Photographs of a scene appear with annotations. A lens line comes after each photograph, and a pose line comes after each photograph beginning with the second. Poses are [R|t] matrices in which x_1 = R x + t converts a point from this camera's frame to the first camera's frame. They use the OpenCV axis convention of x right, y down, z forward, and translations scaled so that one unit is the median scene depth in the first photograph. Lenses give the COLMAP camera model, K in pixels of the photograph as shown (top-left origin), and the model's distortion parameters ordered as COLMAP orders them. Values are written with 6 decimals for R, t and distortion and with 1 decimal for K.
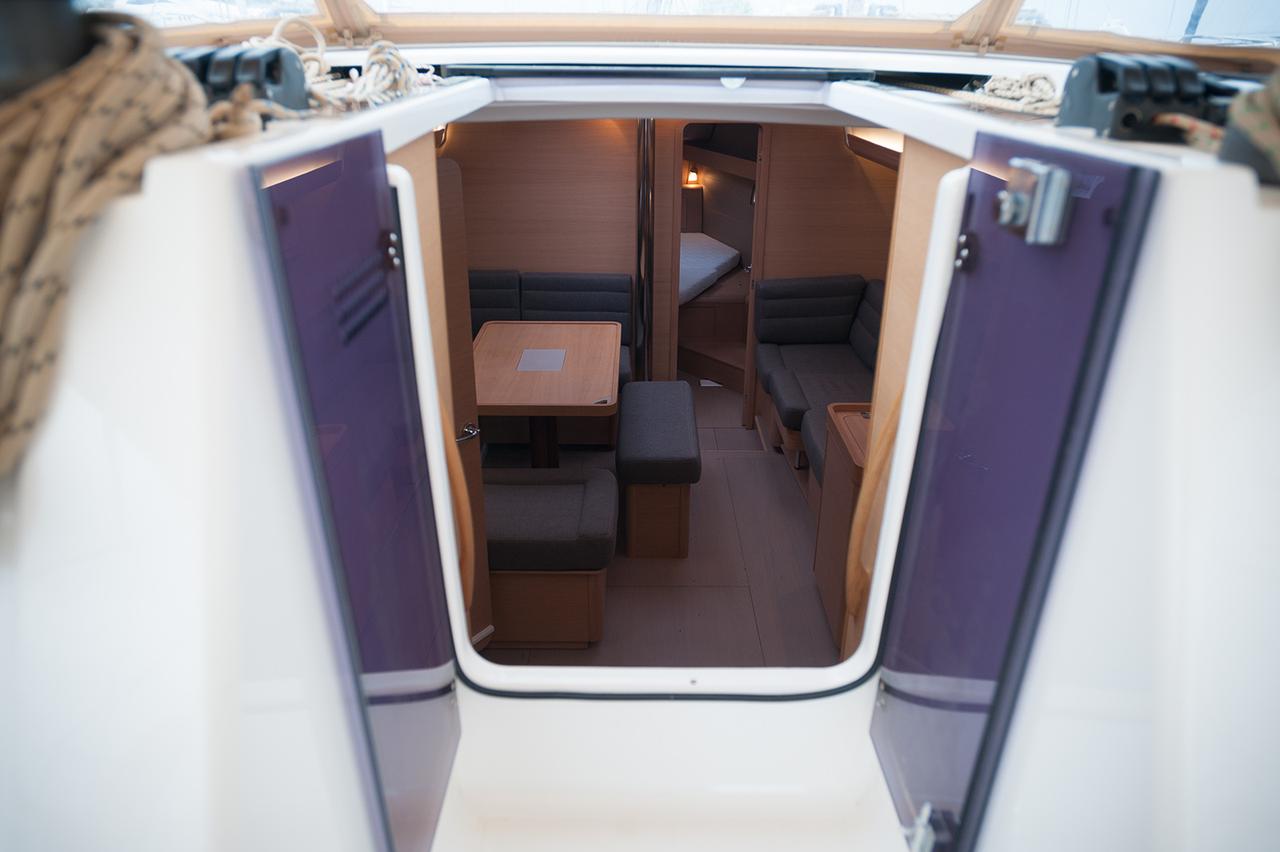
lens RADIAL K [[884.0, 0, 635.9], [0, 884.0, 436.7], [0, 0, 1]] dist [-0.035299, -0.001993]
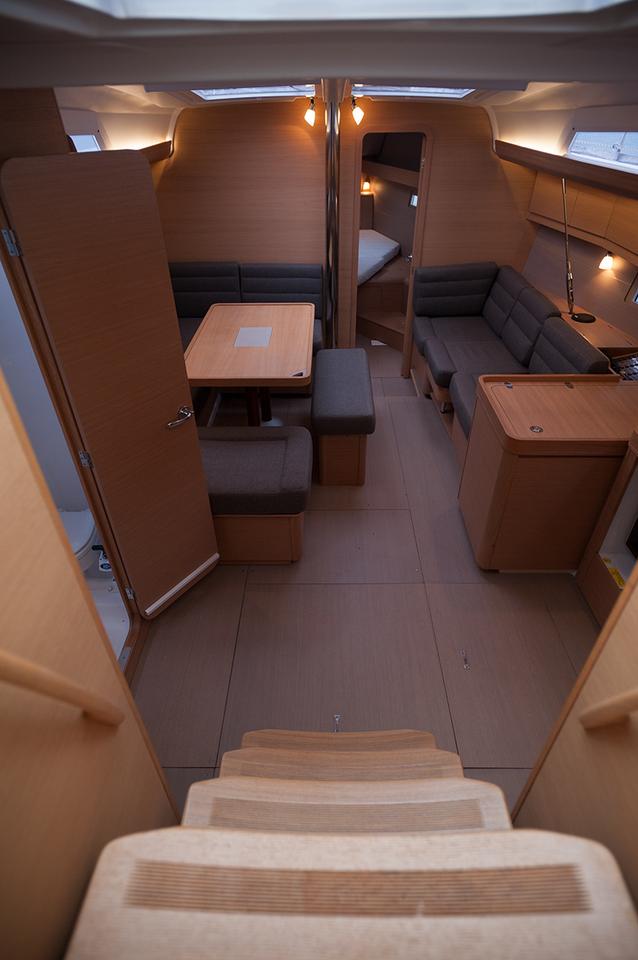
lens RADIAL K [[509.4, 0, 322.0], [0, 509.4, 476.1], [0, 0, 1]] dist [0.003207, 0.005386]
pose [[0.999889, -0.007144, -0.013050, 0.002362], [0.009843, 0.975403, 0.220210, -0.042178], [0.011156, -0.220314, 0.975365, 0.184589]]
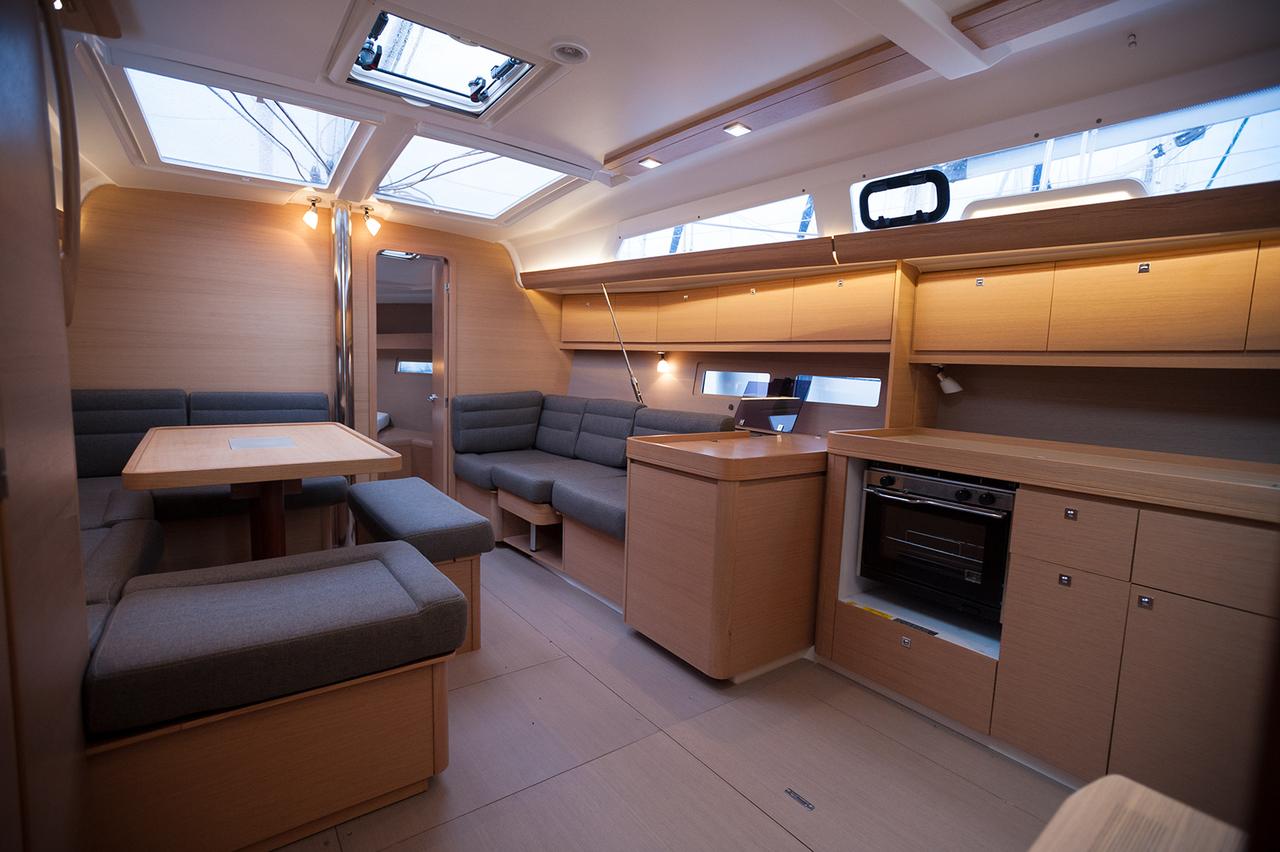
lens RADIAL K [[600.8, 0, 630.7], [0, 600.8, 429.7], [0, 0, 1]] dist [-0.026159, 0.011590]
pose [[0.813082, -0.045392, 0.580377, -0.122733], [0.209375, 0.953045, -0.218786, 0.074559], [-0.543194, 0.299408, 0.784407, 0.324686]]
